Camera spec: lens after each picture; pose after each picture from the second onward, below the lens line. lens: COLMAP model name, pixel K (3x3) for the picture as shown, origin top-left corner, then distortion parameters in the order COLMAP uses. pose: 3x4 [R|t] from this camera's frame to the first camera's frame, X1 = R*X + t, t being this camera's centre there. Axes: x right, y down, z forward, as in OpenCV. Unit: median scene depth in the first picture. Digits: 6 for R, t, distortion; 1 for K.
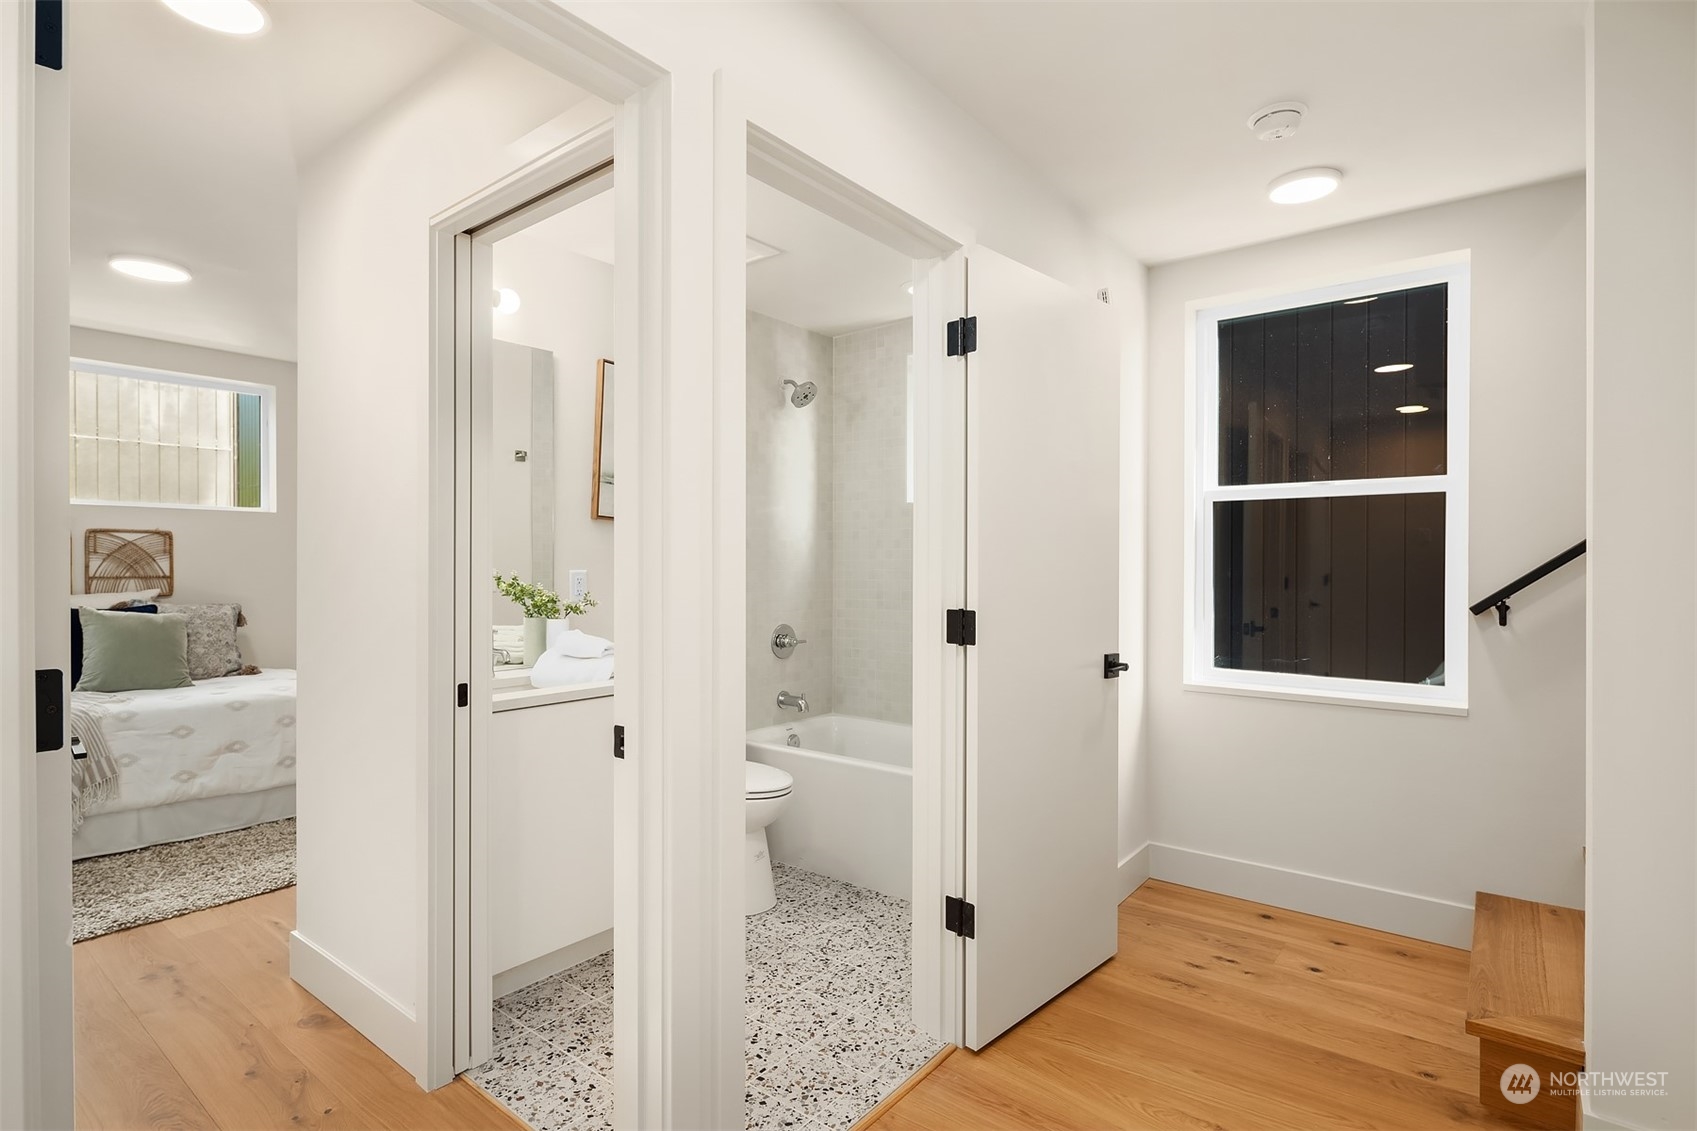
lens RADIAL K [[832.2, 0, 848.4], [0, 832.2, 569.6], [0, 0, 1]] dist [0.002204, -0.002697]
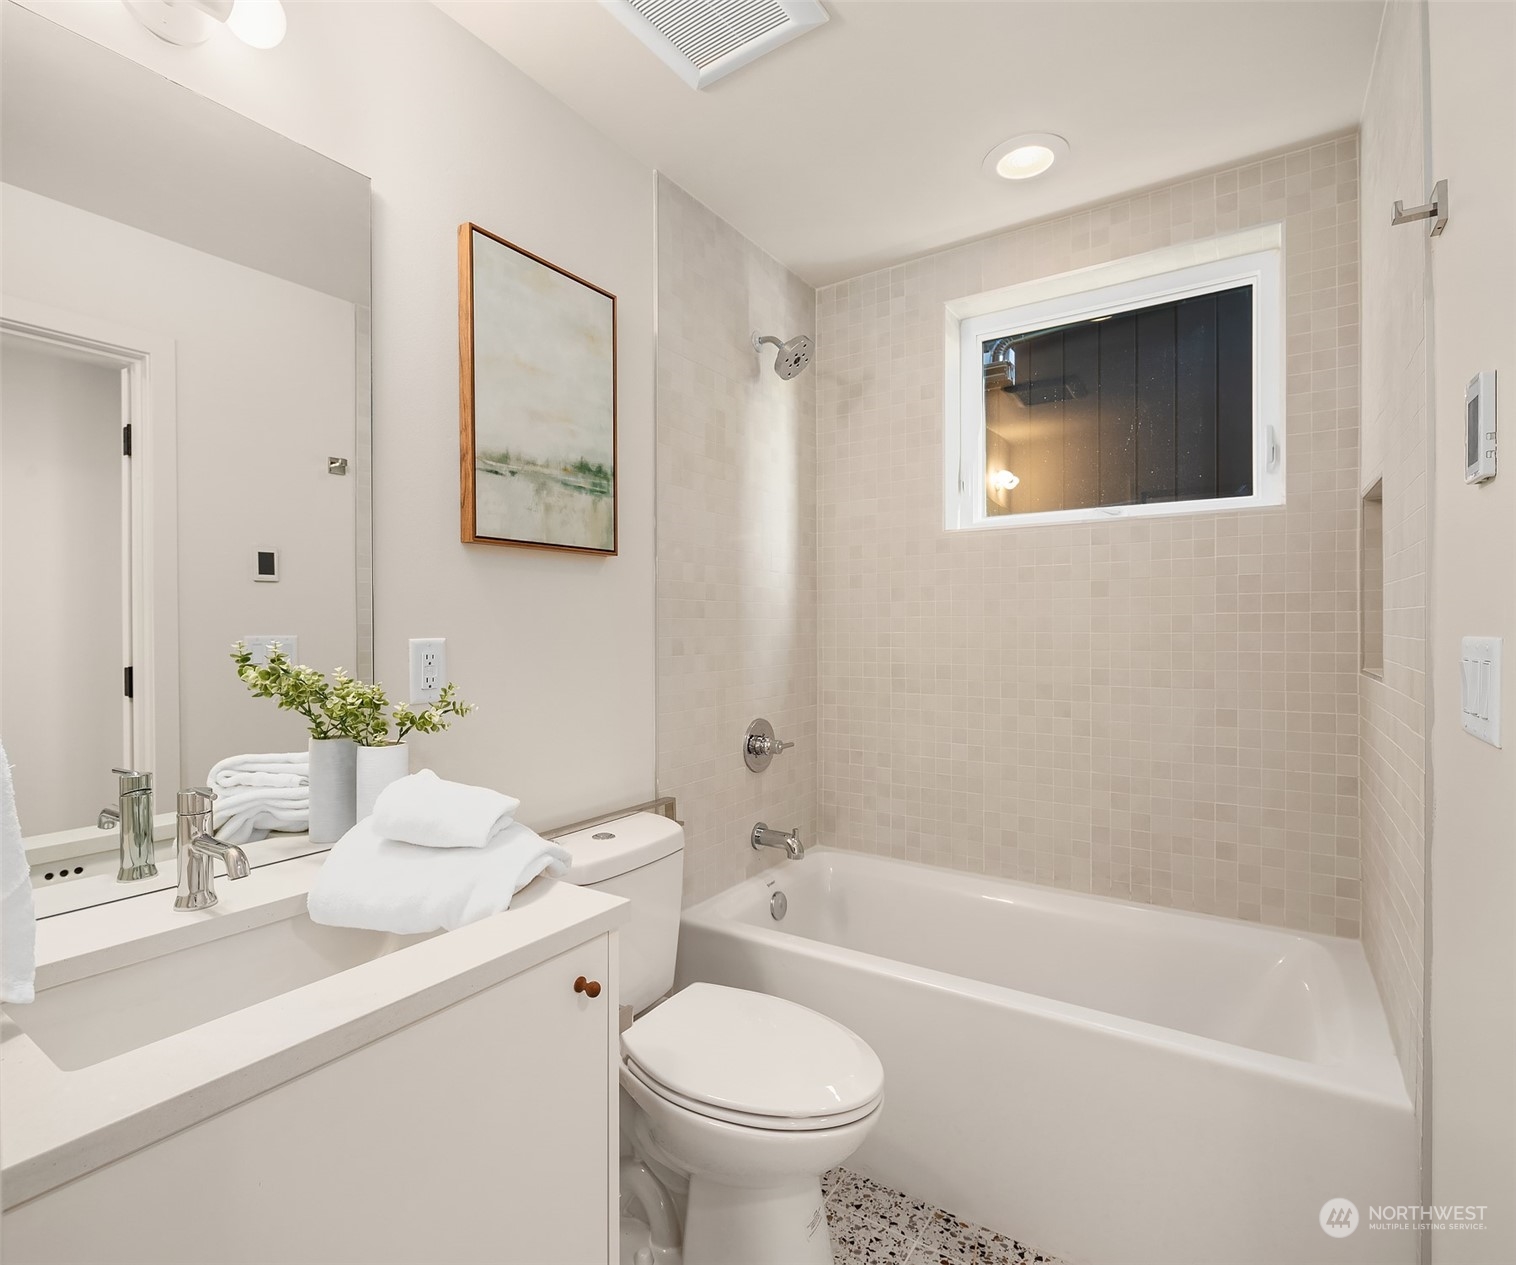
lens RADIAL K [[763.5, 0, 755.7], [0, 763.5, 632.7], [0, 0, 1]] dist [0.004797, 0.000312]
pose [[0.995717, -0.004773, 0.092335, -0.135581], [0.004450, 0.999983, 0.003703, -0.002762], [-0.092351, -0.003277, 0.995721, 0.416683]]
